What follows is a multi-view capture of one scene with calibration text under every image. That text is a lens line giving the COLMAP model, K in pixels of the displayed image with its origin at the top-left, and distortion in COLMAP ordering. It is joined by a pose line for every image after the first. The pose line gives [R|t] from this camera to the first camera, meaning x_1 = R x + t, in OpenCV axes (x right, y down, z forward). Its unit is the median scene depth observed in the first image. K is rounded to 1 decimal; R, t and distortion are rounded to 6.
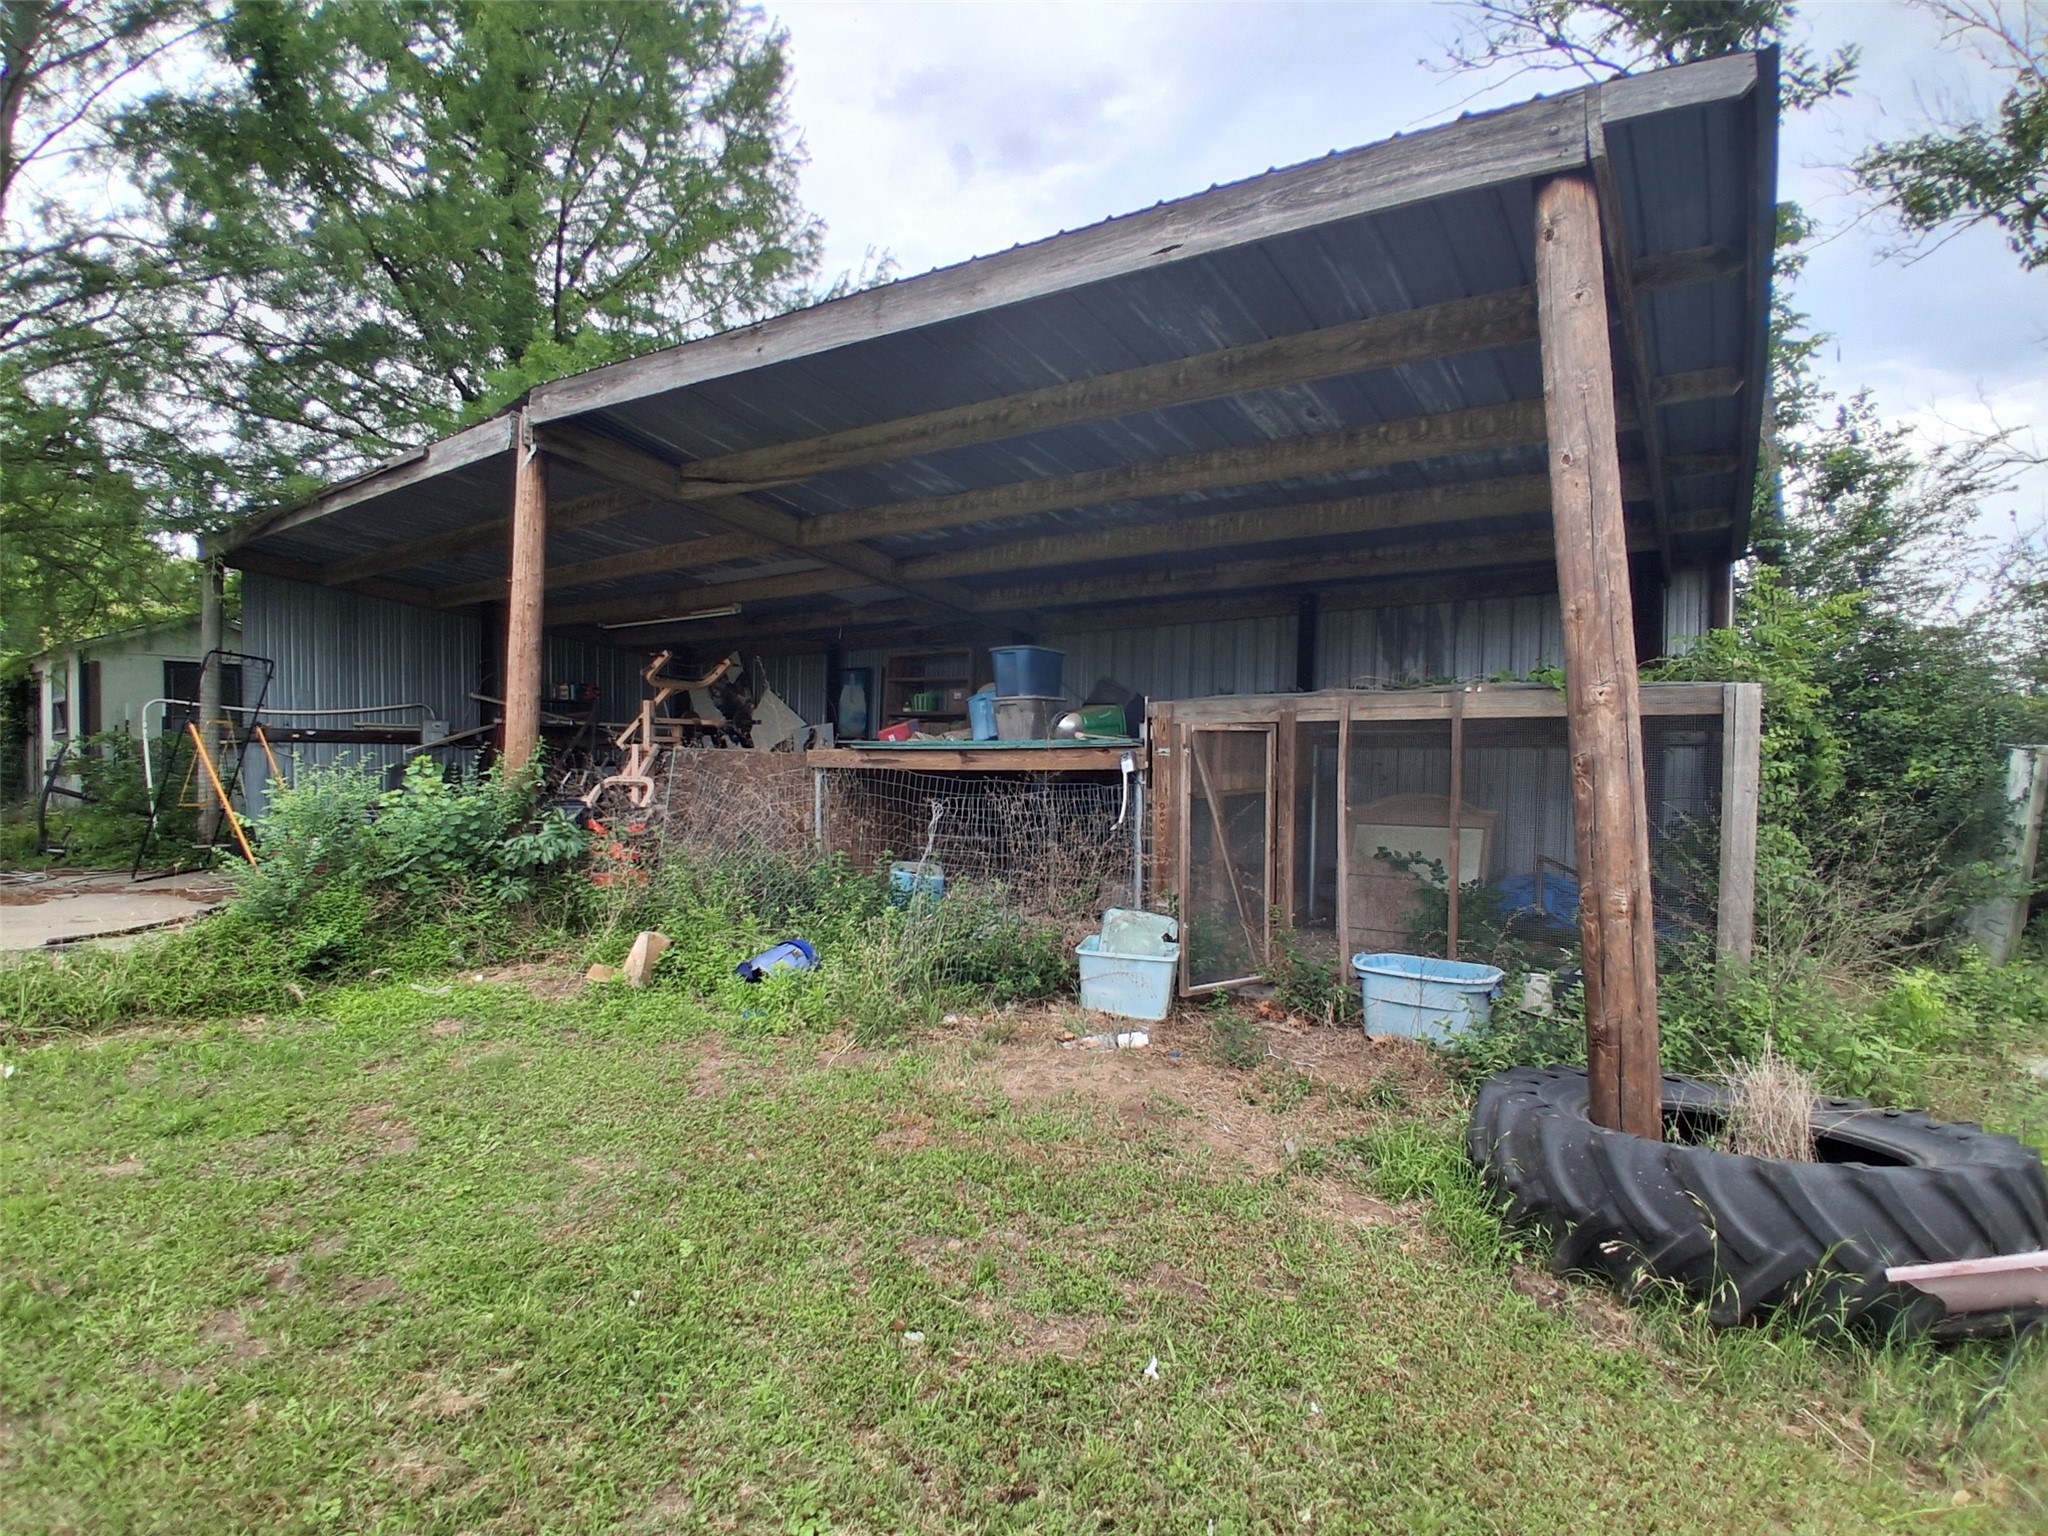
lens RADIAL K [[1106.6, 0, 1025.5], [0, 1106.6, 796.1], [0, 0, 1]] dist [-0.057074, -0.018797]
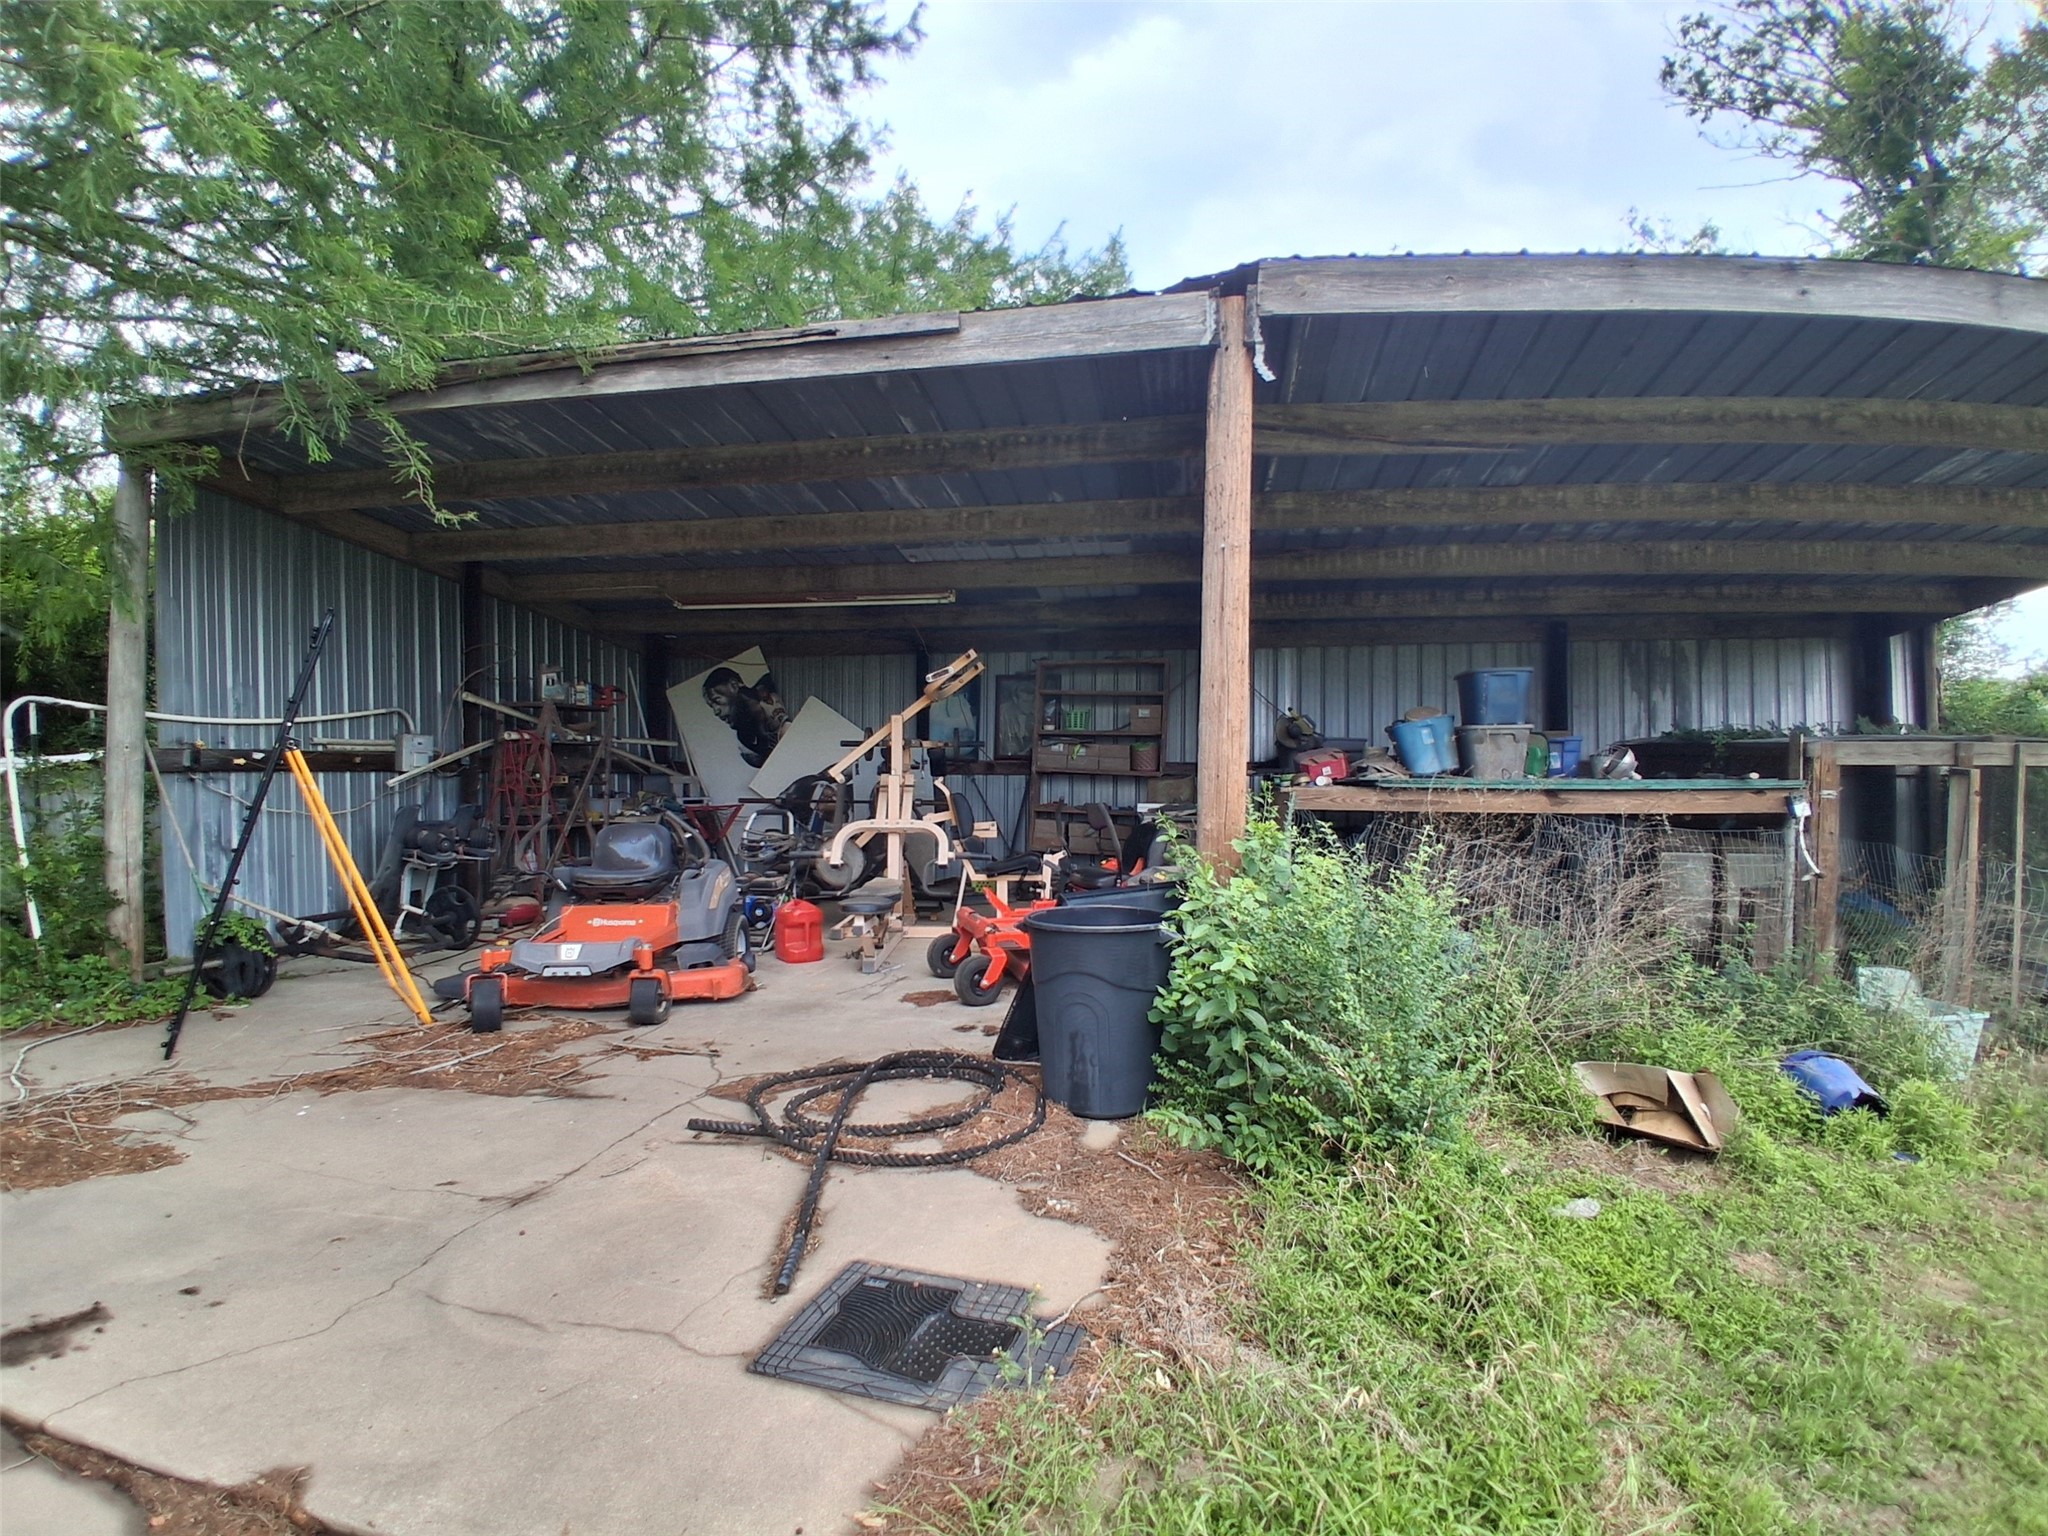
lens RADIAL K [[1106.6, 0, 1025.5], [0, 1106.6, 796.1], [0, 0, 1]] dist [-0.057074, -0.018797]
pose [[0.908970, -0.012514, 0.416673, -0.621667], [0.016132, 0.999857, -0.005163, -0.031418], [-0.416549, 0.011415, 0.909042, 0.325779]]
